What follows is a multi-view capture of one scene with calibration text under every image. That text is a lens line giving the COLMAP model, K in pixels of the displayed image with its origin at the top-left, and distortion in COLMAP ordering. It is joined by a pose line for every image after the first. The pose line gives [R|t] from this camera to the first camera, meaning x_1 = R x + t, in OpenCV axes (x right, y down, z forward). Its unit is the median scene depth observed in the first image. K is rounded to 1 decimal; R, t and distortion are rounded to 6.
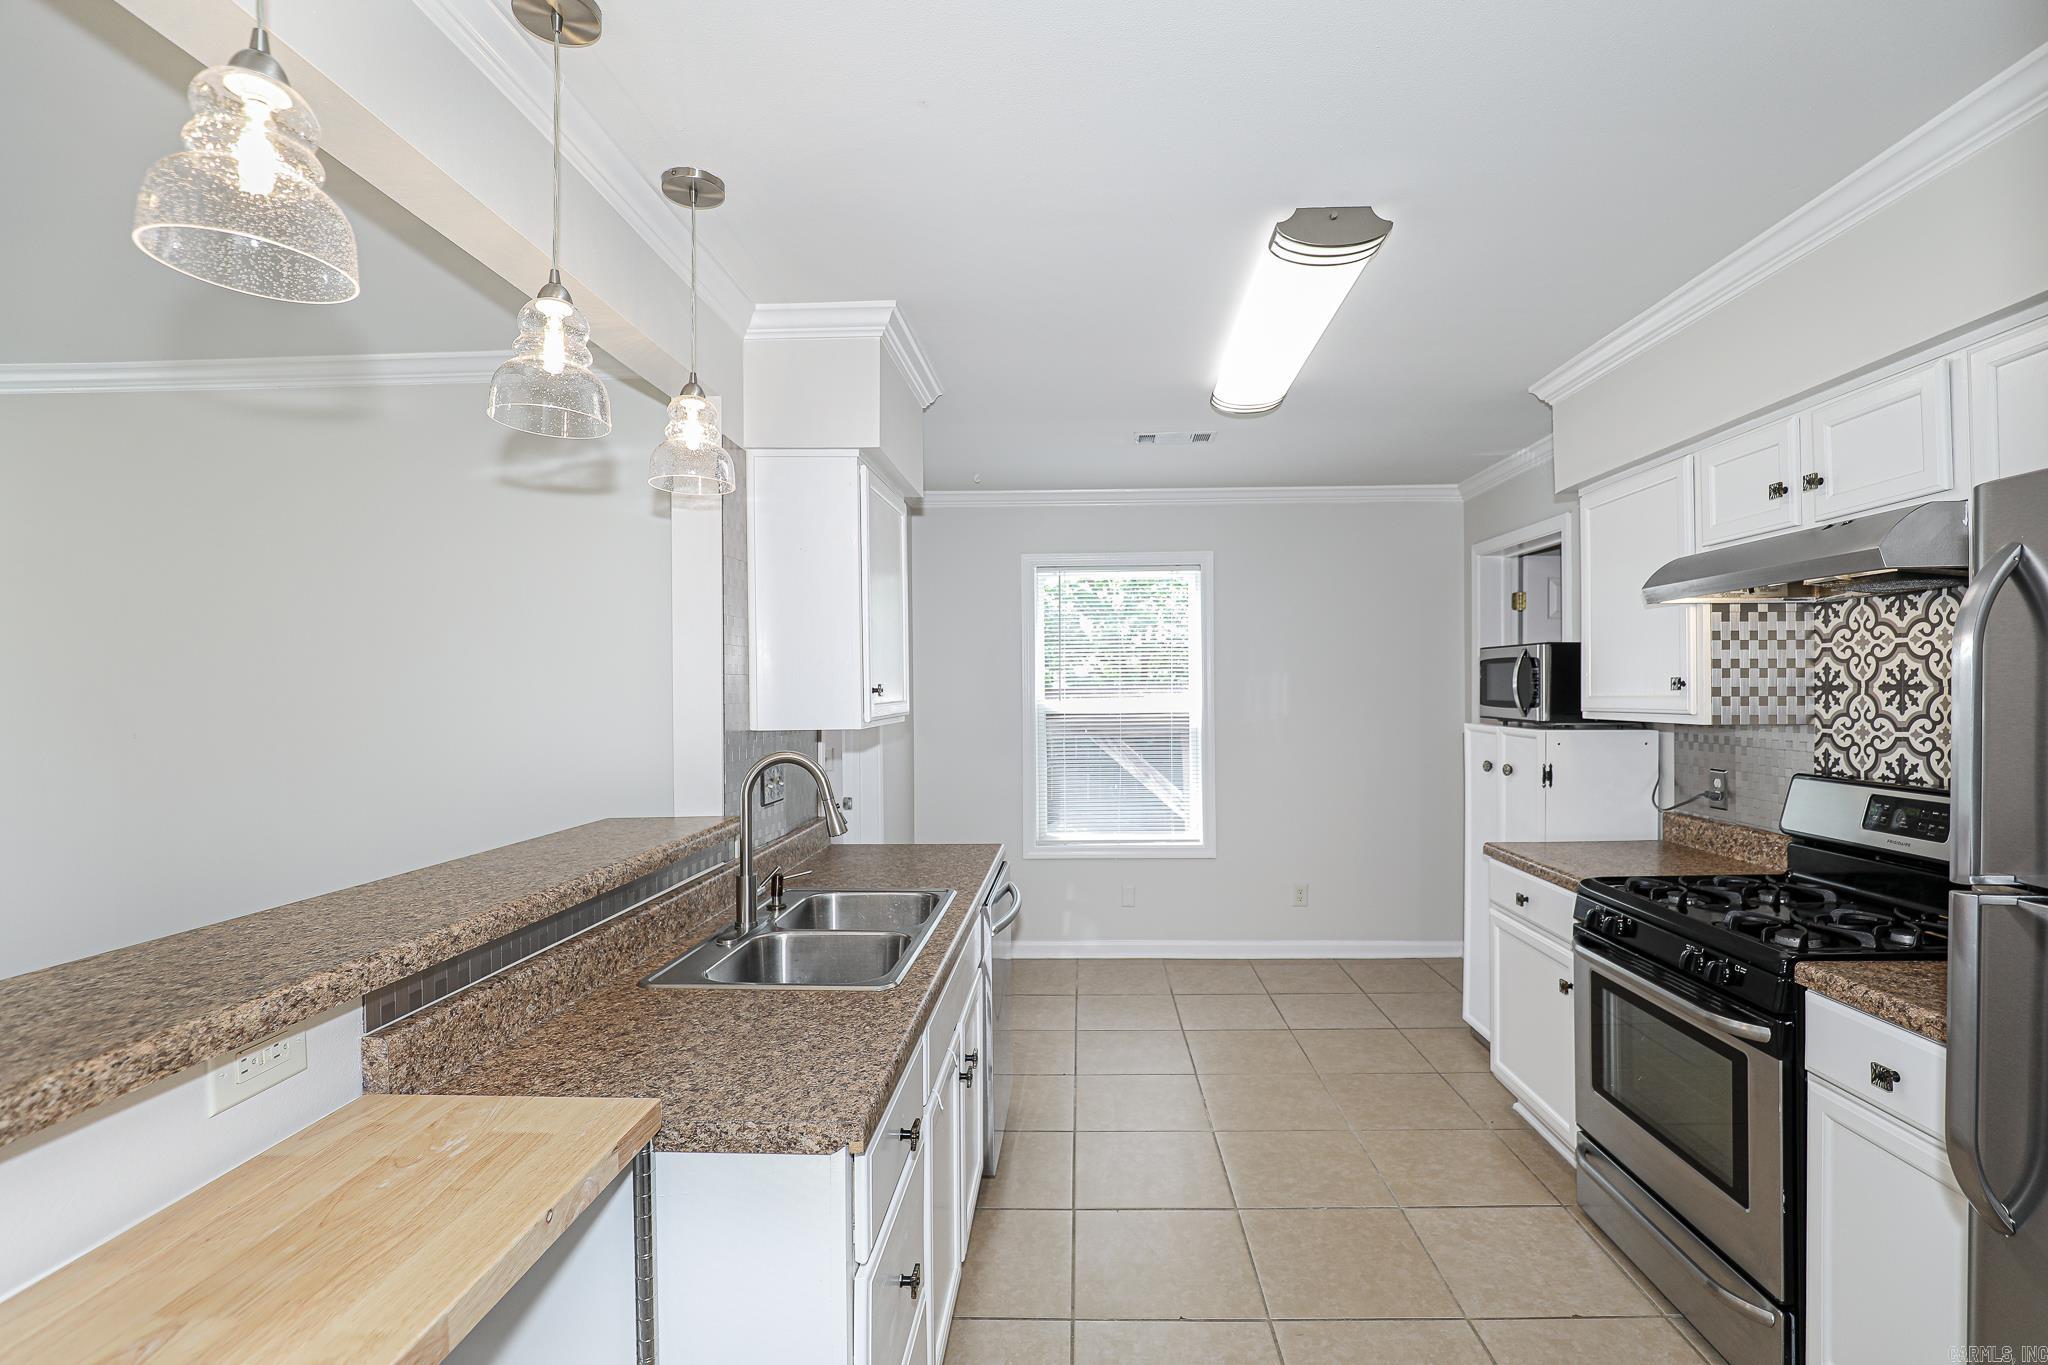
lens RADIAL K [[934.4, 0, 1051.2], [0, 934.4, 688.5], [0, 0, 1]] dist [-0.024000, 0.003334]
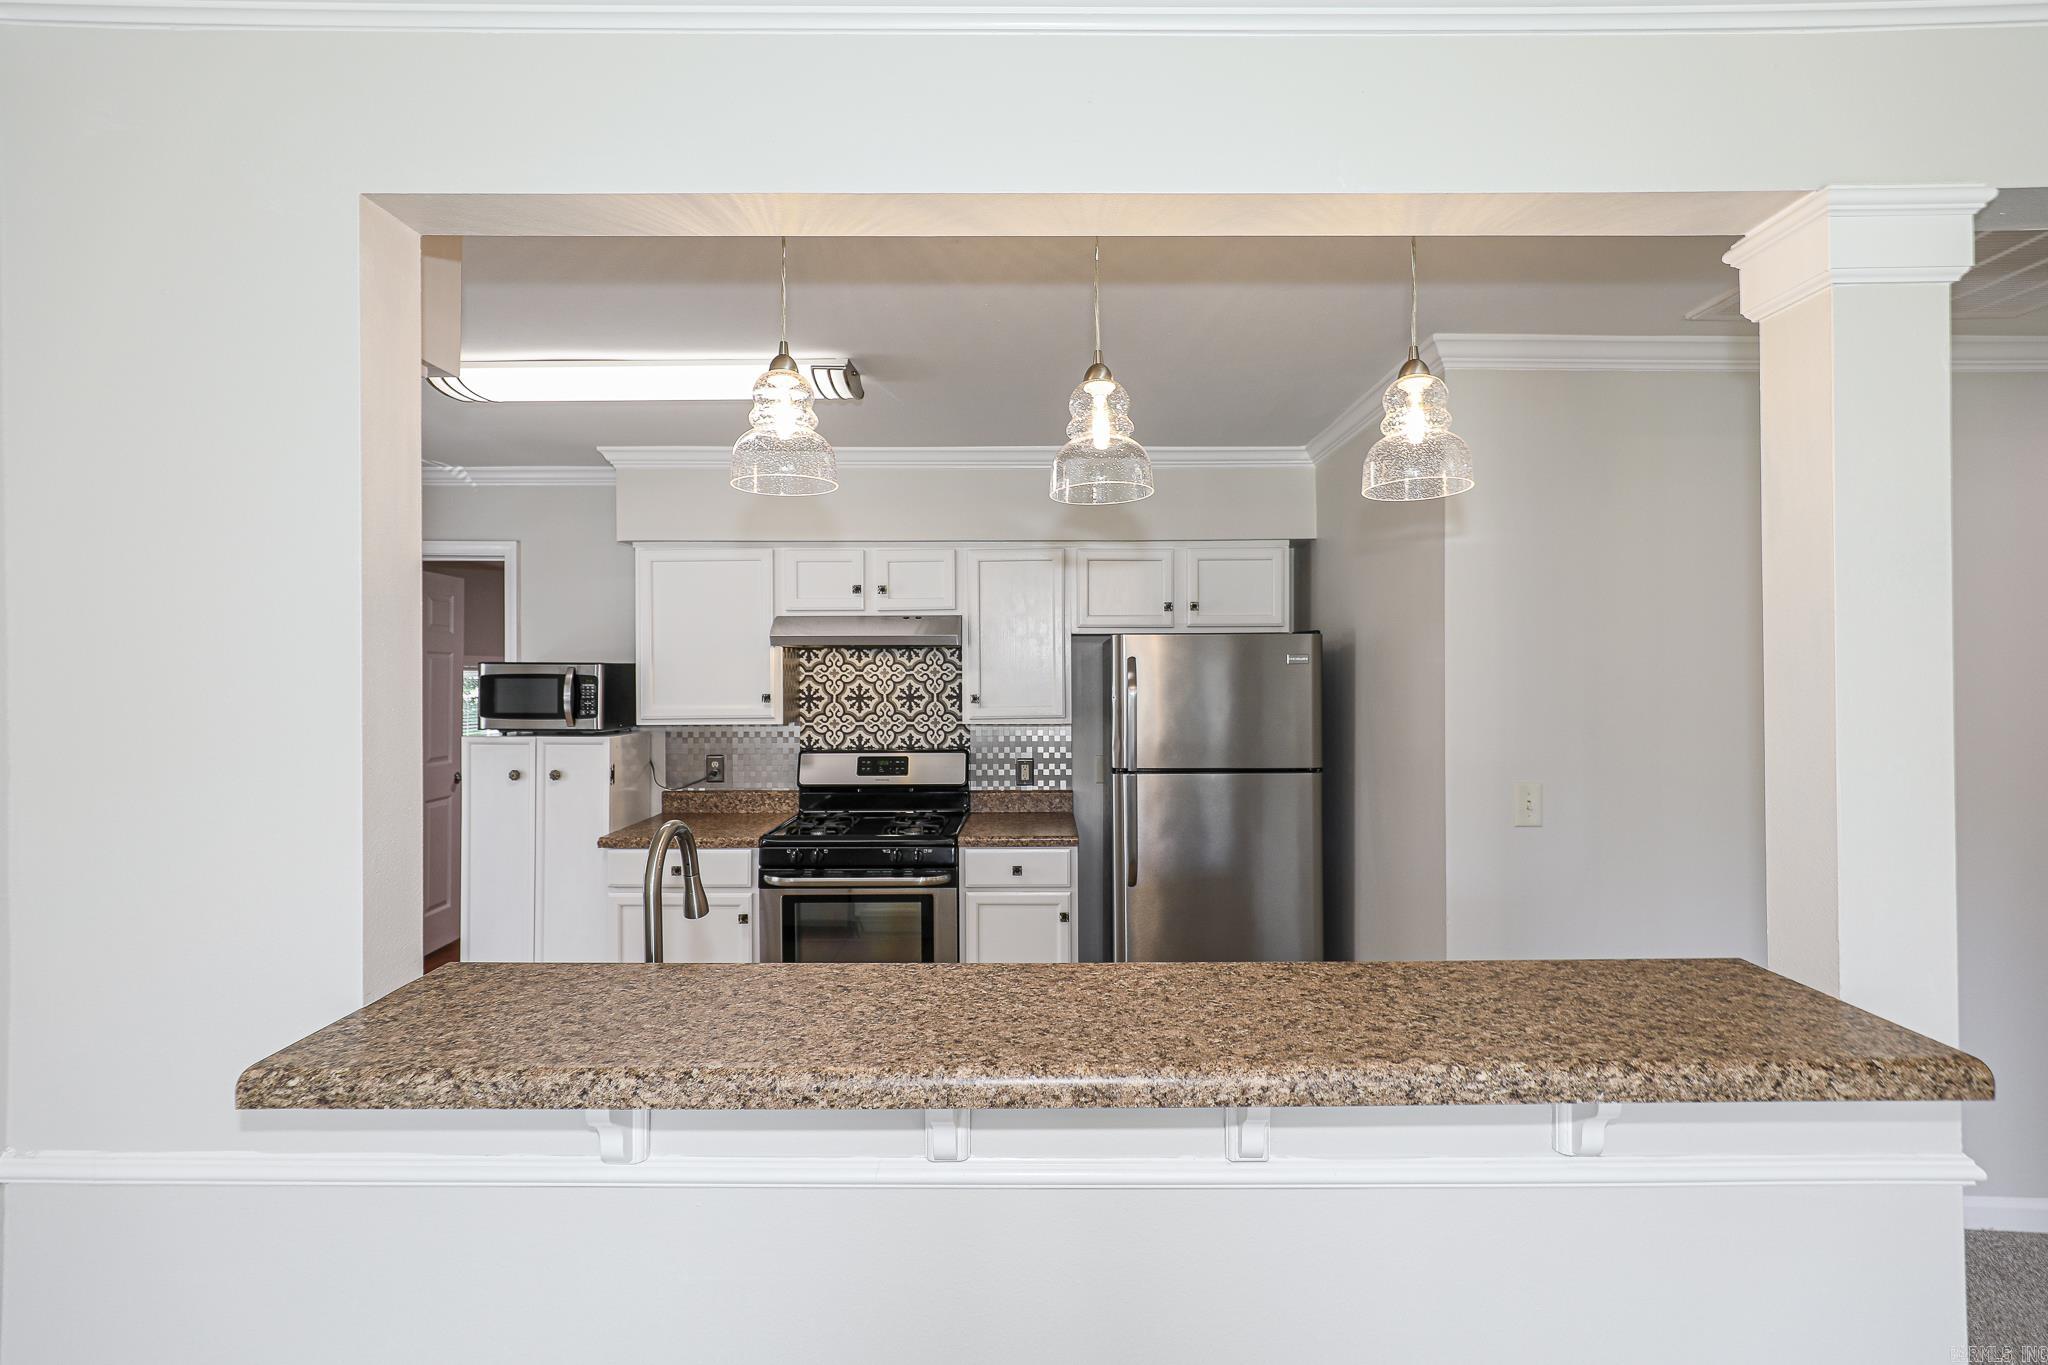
lens RADIAL K [[934.4, 0, 1053.4], [0, 934.4, 661.0], [0, 0, 1]] dist [-0.024000, 0.003334]
pose [[-0.035613, 0.014506, 0.999260, -0.963217], [0.002499, 0.999893, -0.014426, -0.047515], [-0.999363, 0.001983, -0.035646, 0.650233]]
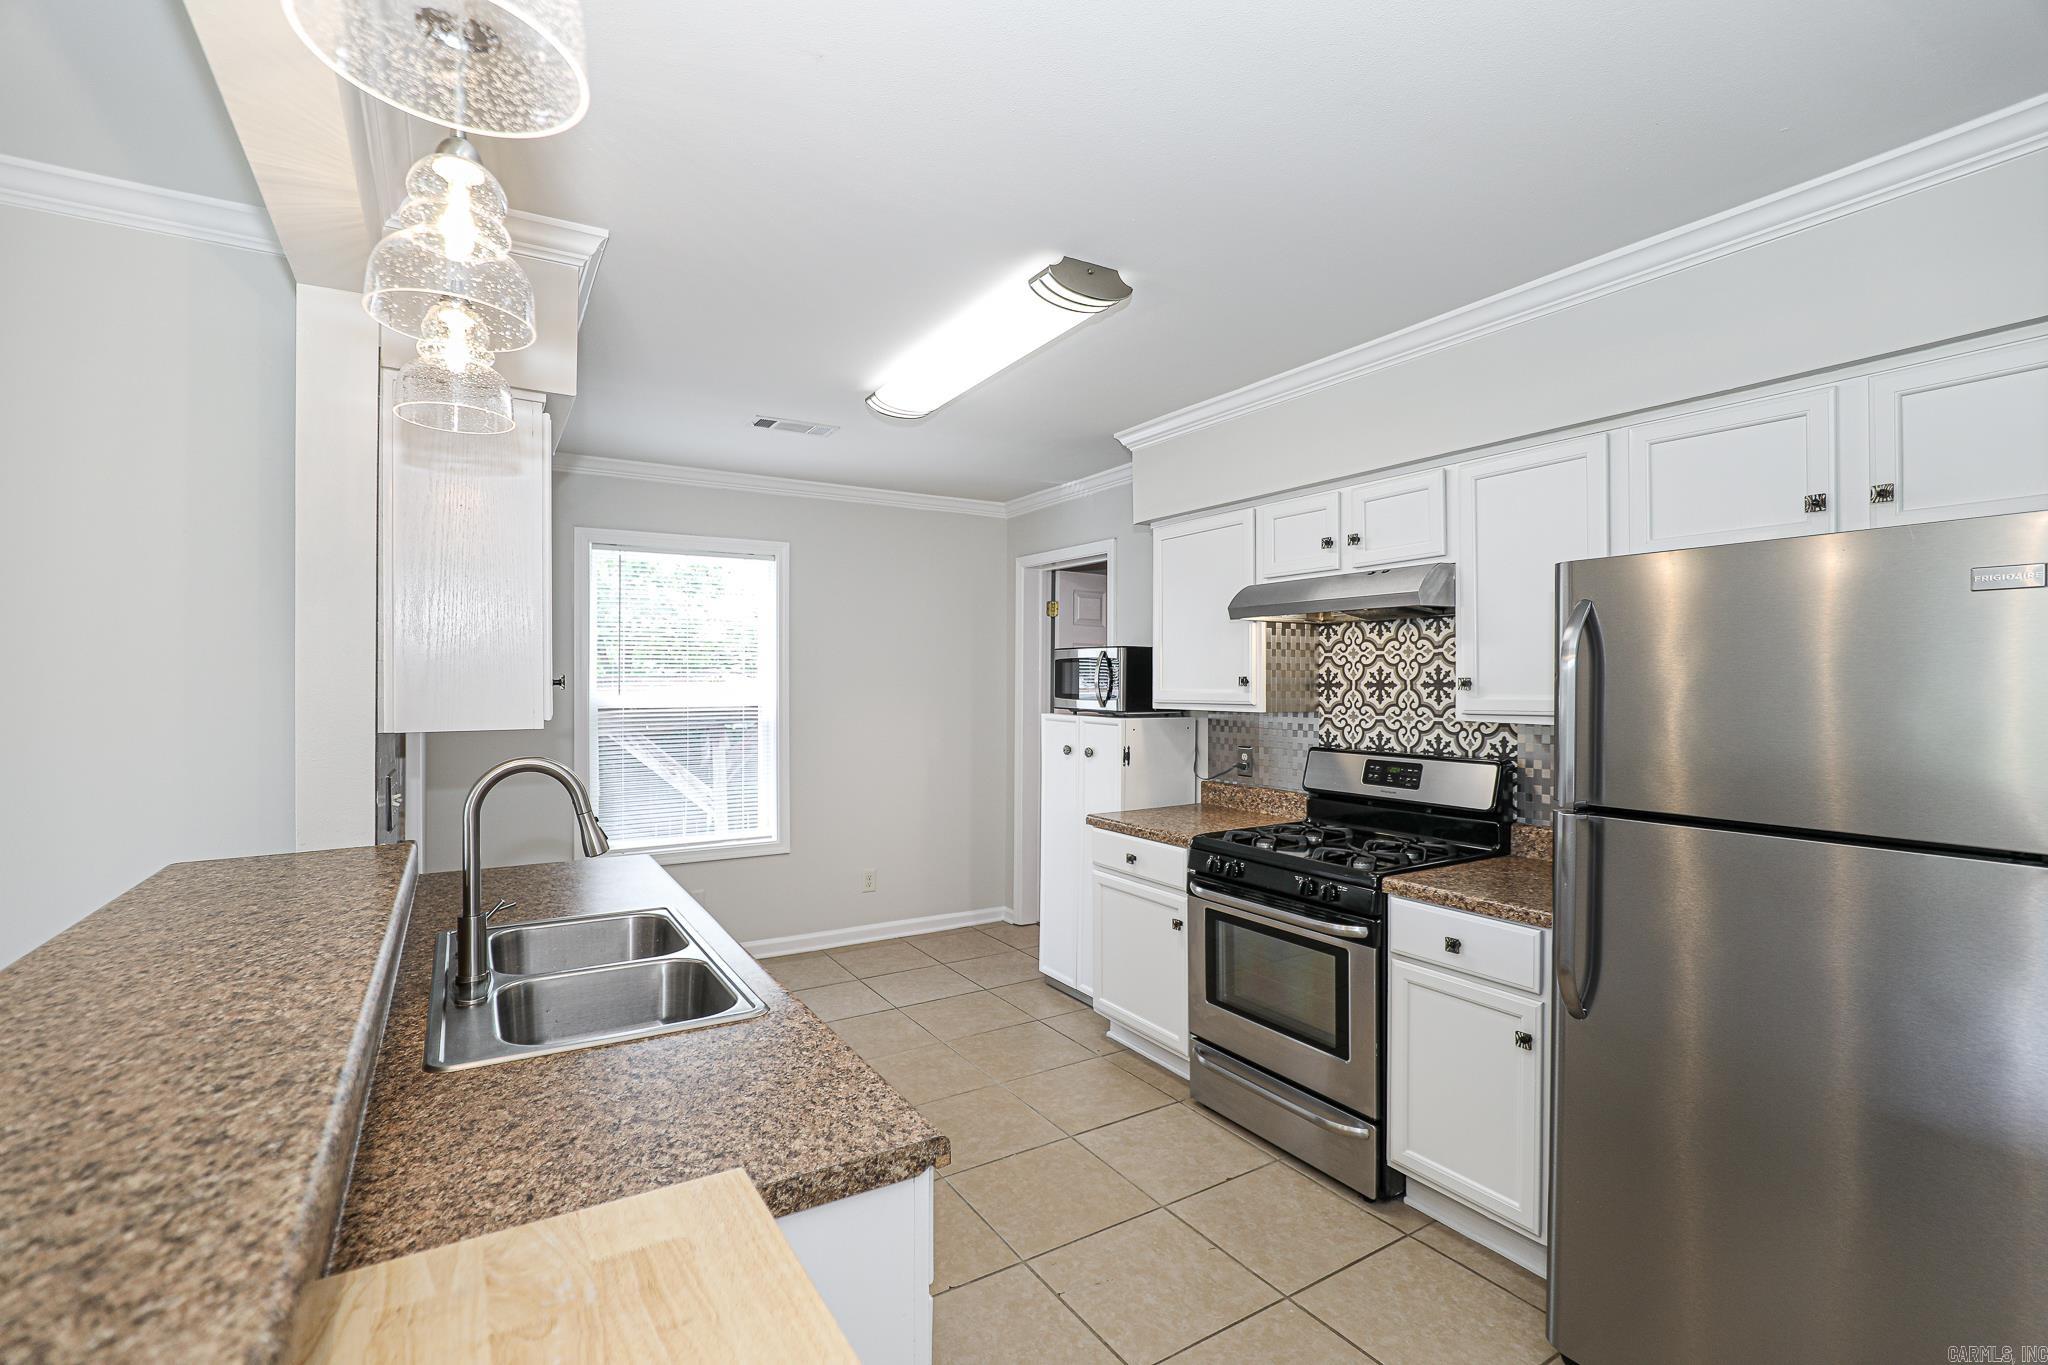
lens RADIAL K [[934.4, 0, 1031.8], [0, 934.4, 681.3], [0, 0, 1]] dist [-0.024000, 0.003334]
pose [[0.832636, 0.006762, 0.553780, -0.338215], [-0.007192, 0.999973, -0.001398, -0.001365], [-0.553775, -0.002819, 0.832662, 0.074469]]
